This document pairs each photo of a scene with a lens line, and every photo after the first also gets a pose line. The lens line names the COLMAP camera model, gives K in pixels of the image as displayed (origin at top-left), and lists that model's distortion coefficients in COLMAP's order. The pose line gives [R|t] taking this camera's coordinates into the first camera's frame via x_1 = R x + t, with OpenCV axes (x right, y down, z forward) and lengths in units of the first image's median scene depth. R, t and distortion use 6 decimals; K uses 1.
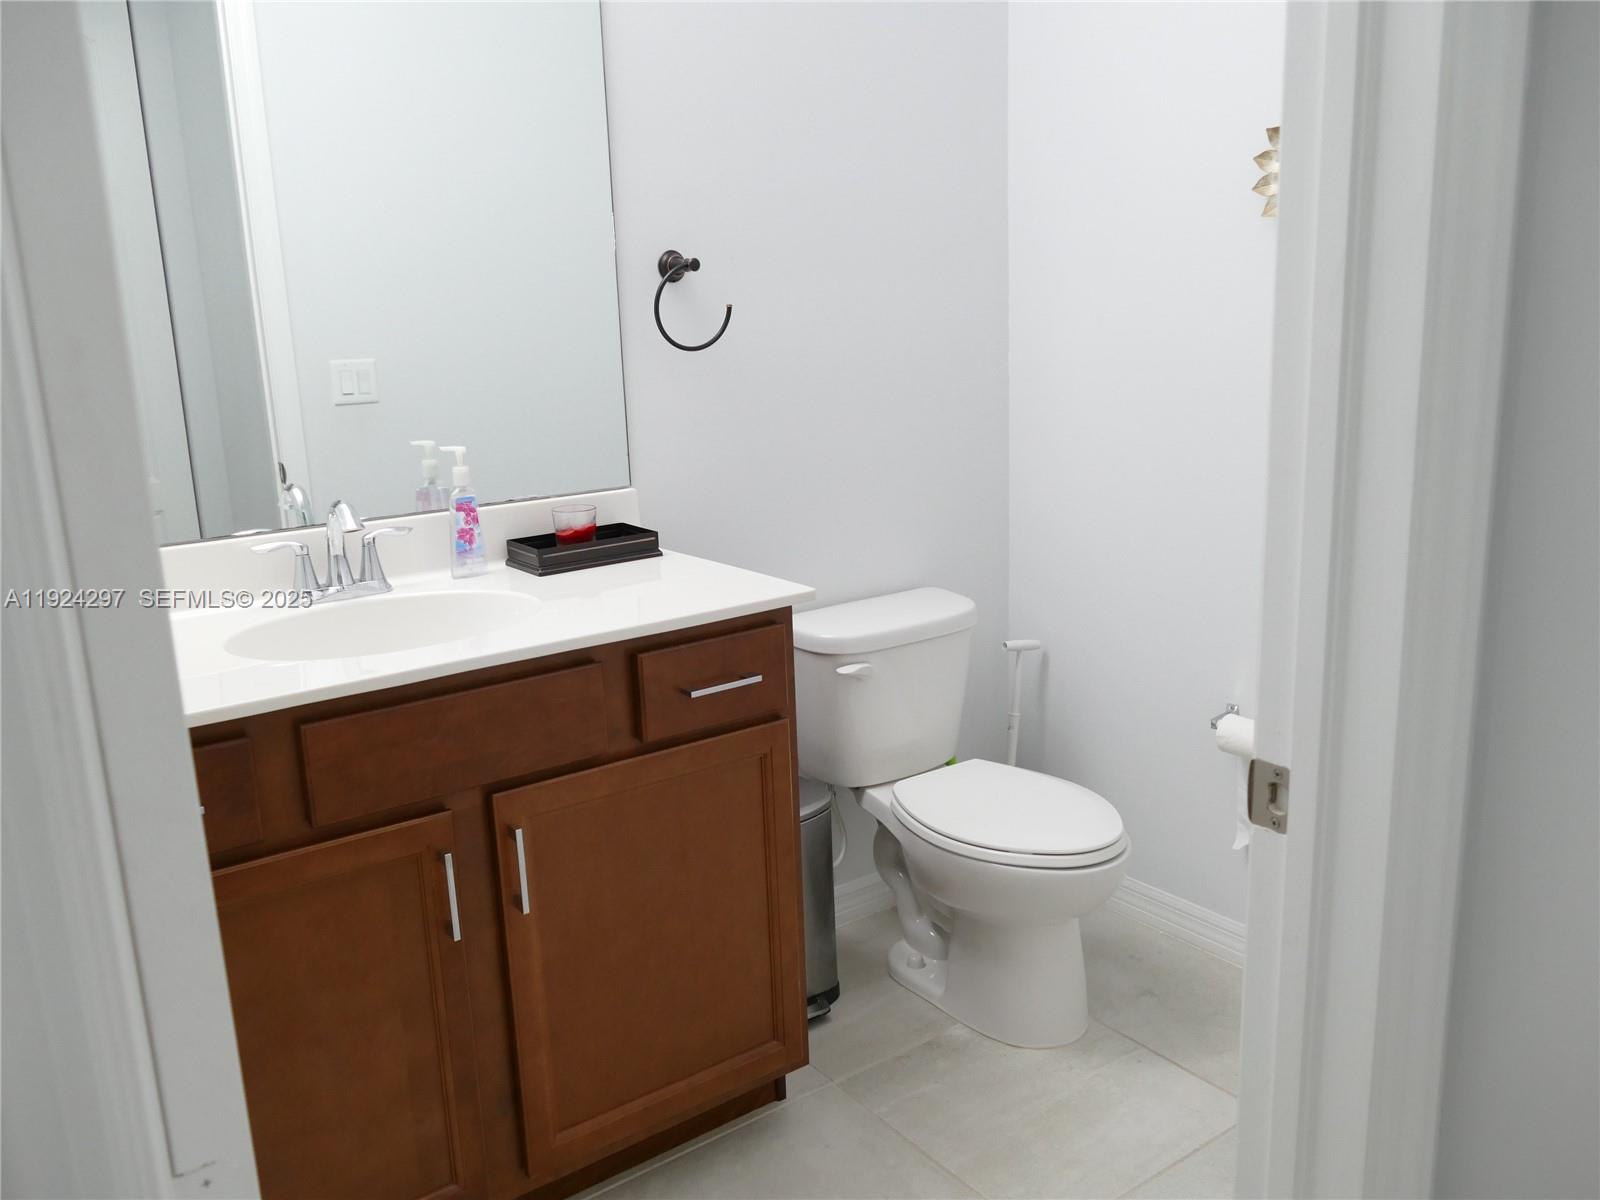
lens RADIAL K [[1278.3, 0, 800.0], [0, 1278.3, 600.0], [0, 0, 1]] dist [-0.015836, 0.007369]
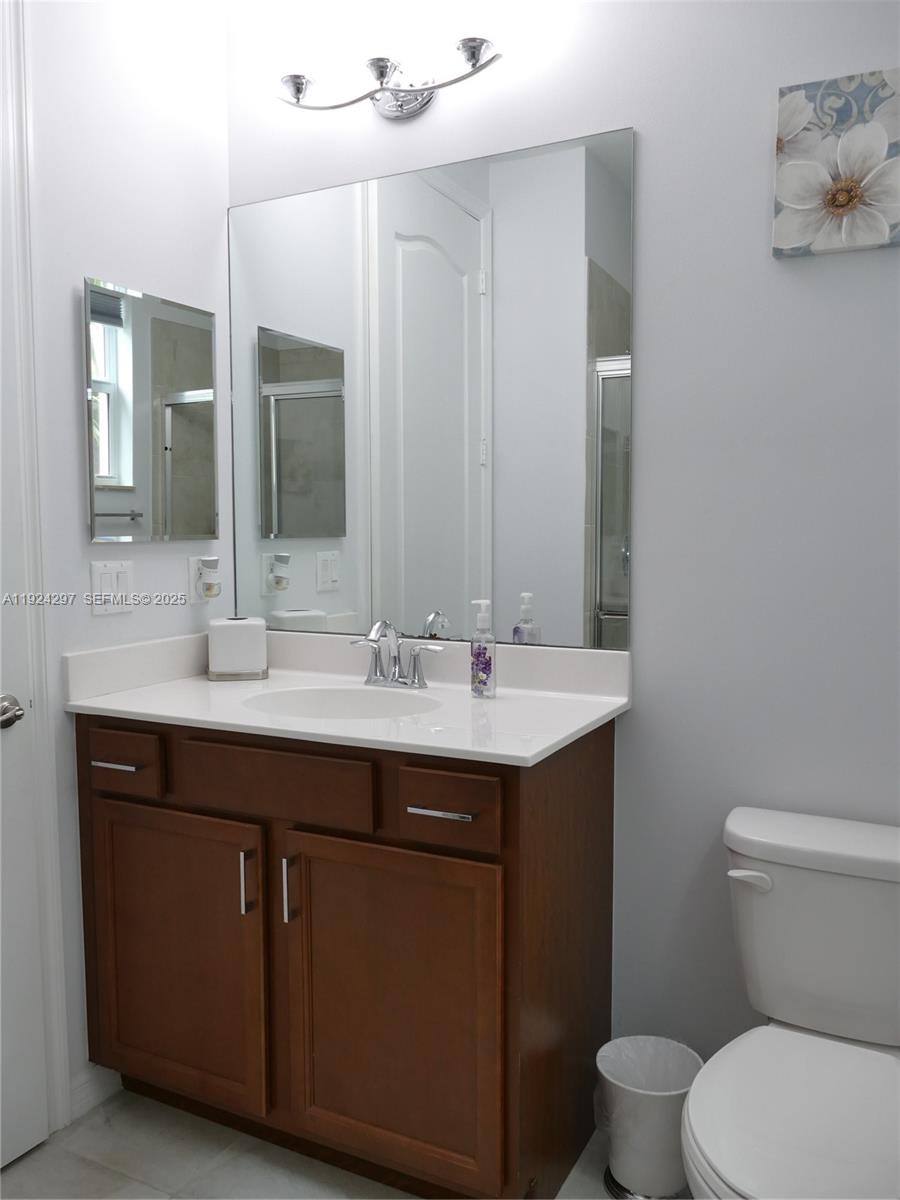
lens RADIAL K [[958.7, 0, 450.0], [0, 958.7, 600.0], [0, 0, 1]] dist [-0.015836, 0.007369]
pose [[0.458282, 0.104353, -0.882660, 0.711682], [-0.217918, 0.975964, 0.002240, -0.130808], [0.861678, 0.191321, 0.470007, 0.564375]]
